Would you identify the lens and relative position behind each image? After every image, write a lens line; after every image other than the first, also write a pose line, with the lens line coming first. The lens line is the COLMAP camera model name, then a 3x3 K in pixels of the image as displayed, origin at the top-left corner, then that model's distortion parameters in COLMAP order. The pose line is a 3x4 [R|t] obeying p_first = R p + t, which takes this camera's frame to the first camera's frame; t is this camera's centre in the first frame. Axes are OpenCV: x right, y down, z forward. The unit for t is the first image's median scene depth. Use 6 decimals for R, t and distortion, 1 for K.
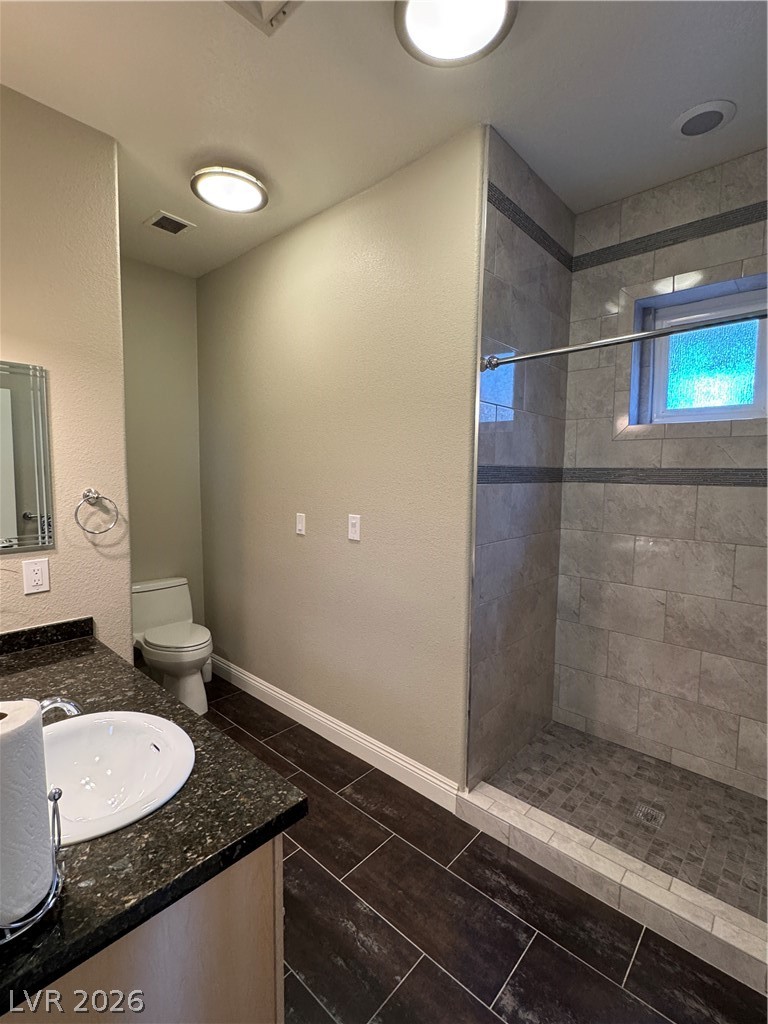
lens RADIAL K [[475.6, 0, 383.7], [0, 475.6, 511.0], [0, 0, 1]] dist [-0.000979, -0.000193]
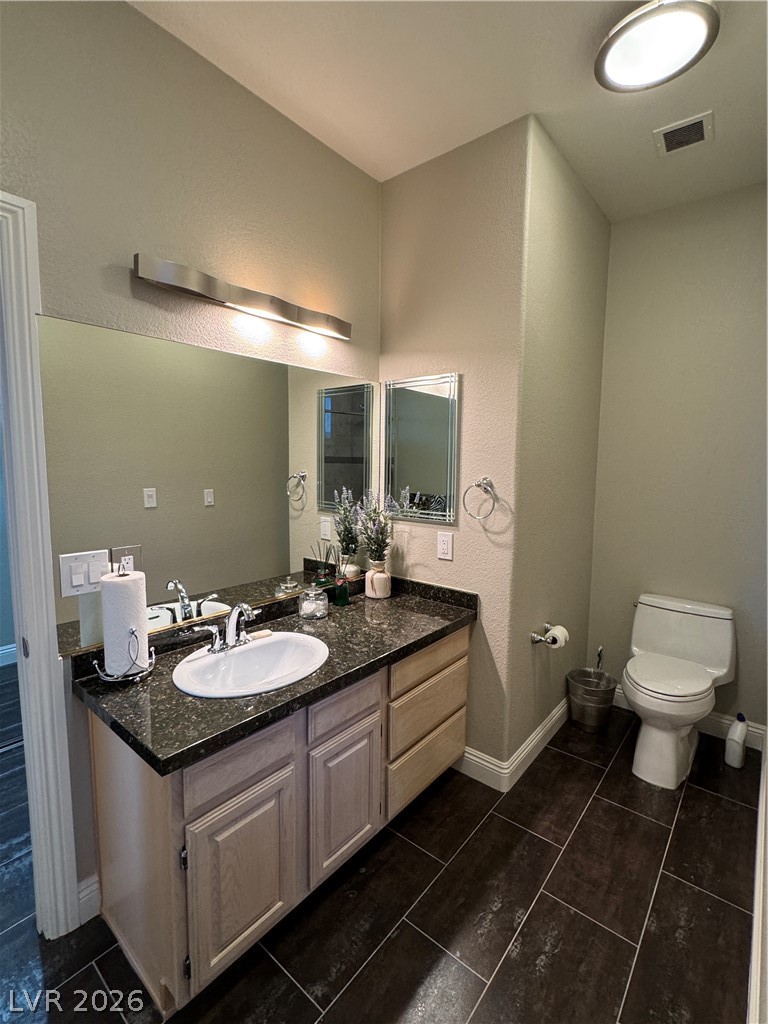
lens RADIAL K [[475.6, 0, 385.4], [0, 475.6, 508.1], [0, 0, 1]] dist [-0.000979, -0.000193]
pose [[0.053112, 0.094595, -0.994098, 0.461066], [-0.092783, 0.991664, 0.089407, -0.054367], [0.994269, 0.087487, 0.061446, 0.729450]]
